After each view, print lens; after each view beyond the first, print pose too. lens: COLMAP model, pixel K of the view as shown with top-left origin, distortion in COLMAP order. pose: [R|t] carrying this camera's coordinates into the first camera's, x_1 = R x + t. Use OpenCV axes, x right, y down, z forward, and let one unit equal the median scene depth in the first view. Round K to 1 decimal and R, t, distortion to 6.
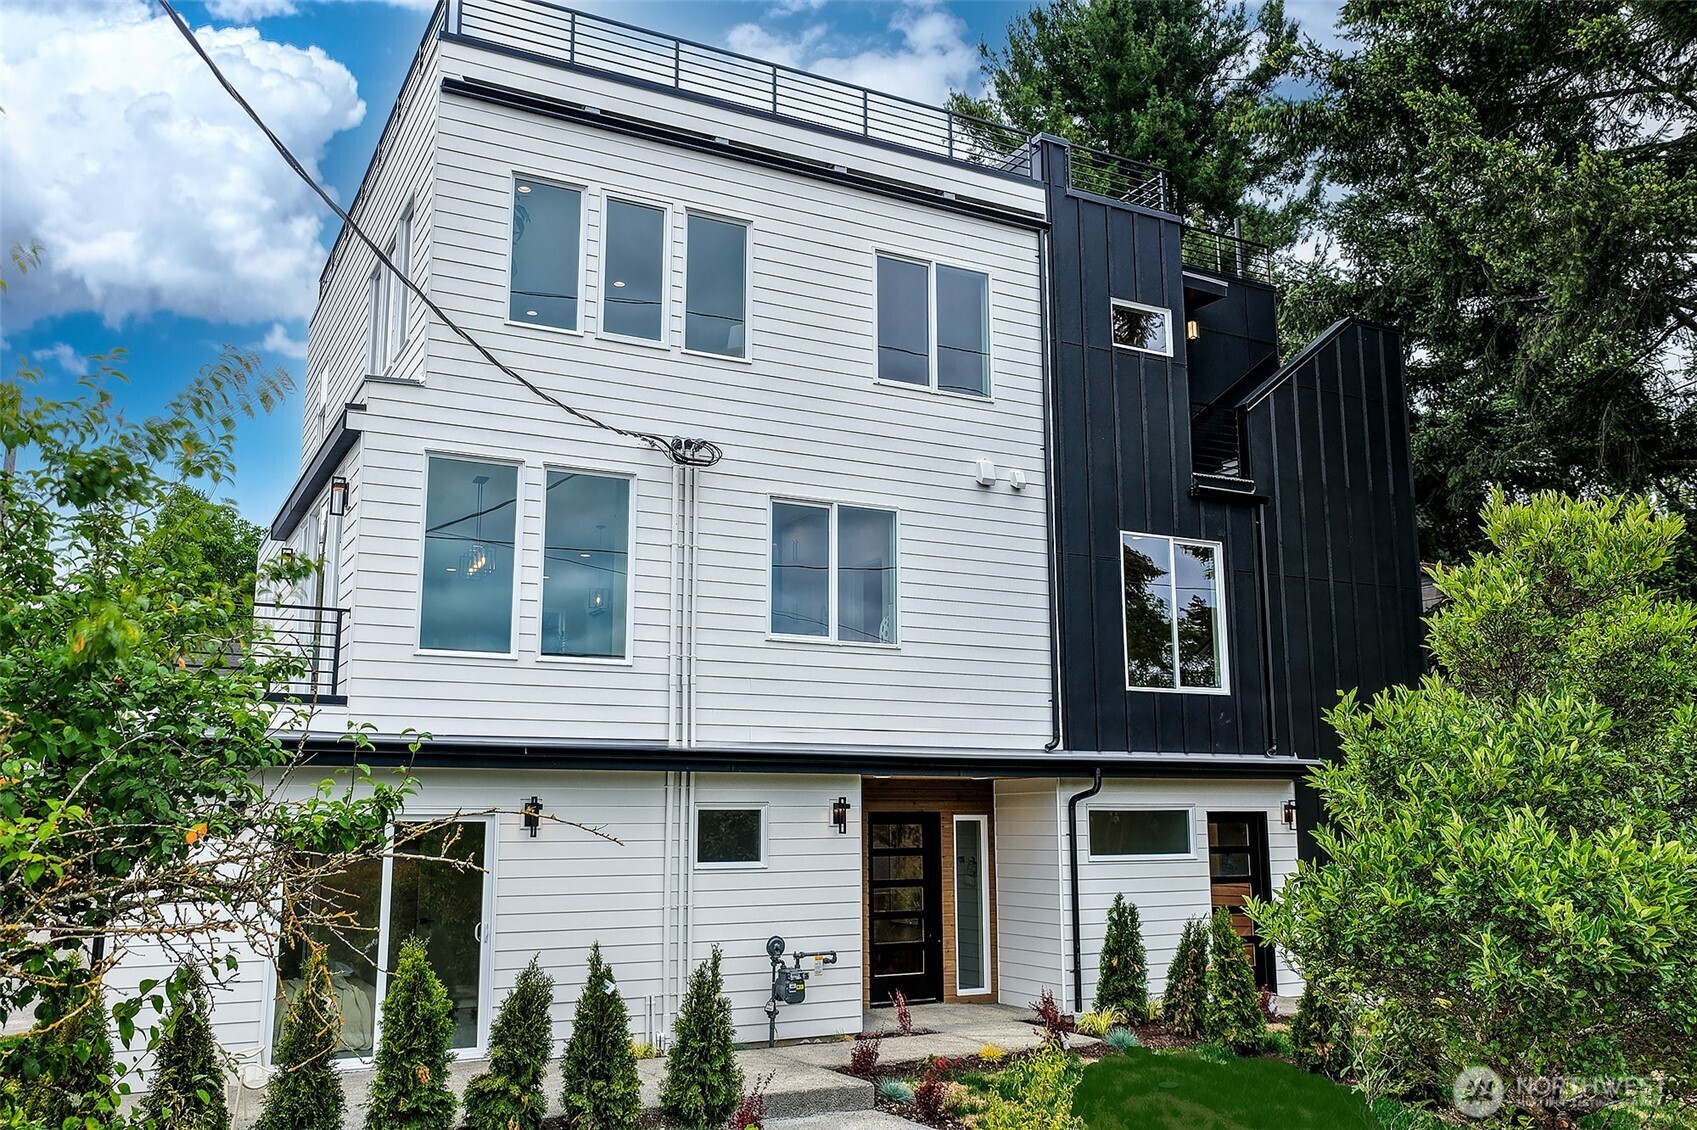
lens RADIAL K [[1413.2, 0, 858.1], [0, 1413.2, 565.8], [0, 0, 1]] dist [0.007174, 0.007517]
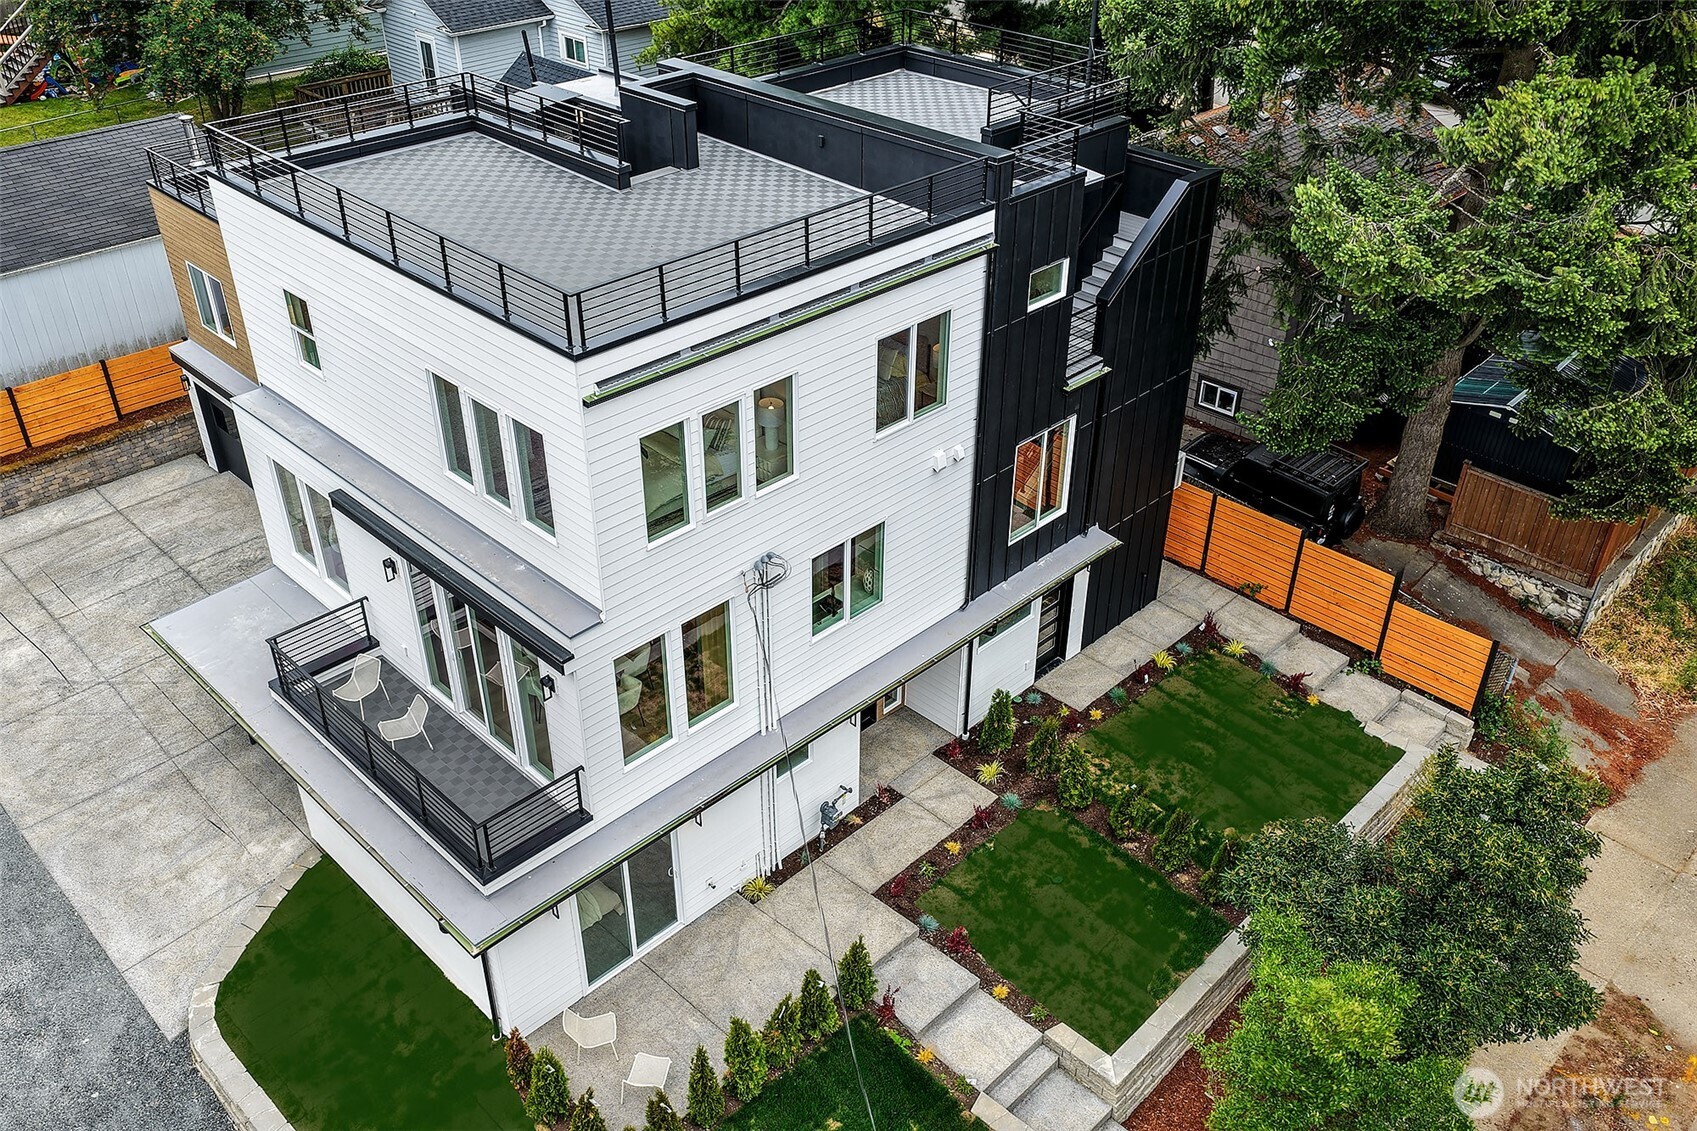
lens RADIAL K [[1413.2, 0, 846.2], [0, 1413.2, 566.7], [0, 0, 1]] dist [0.007174, 0.007517]
pose [[0.956839, -0.151218, 0.248176, -0.335403], [-0.063358, 0.724878, 0.685958, -0.890765], [-0.283627, -0.672076, 0.684010, 0.044431]]
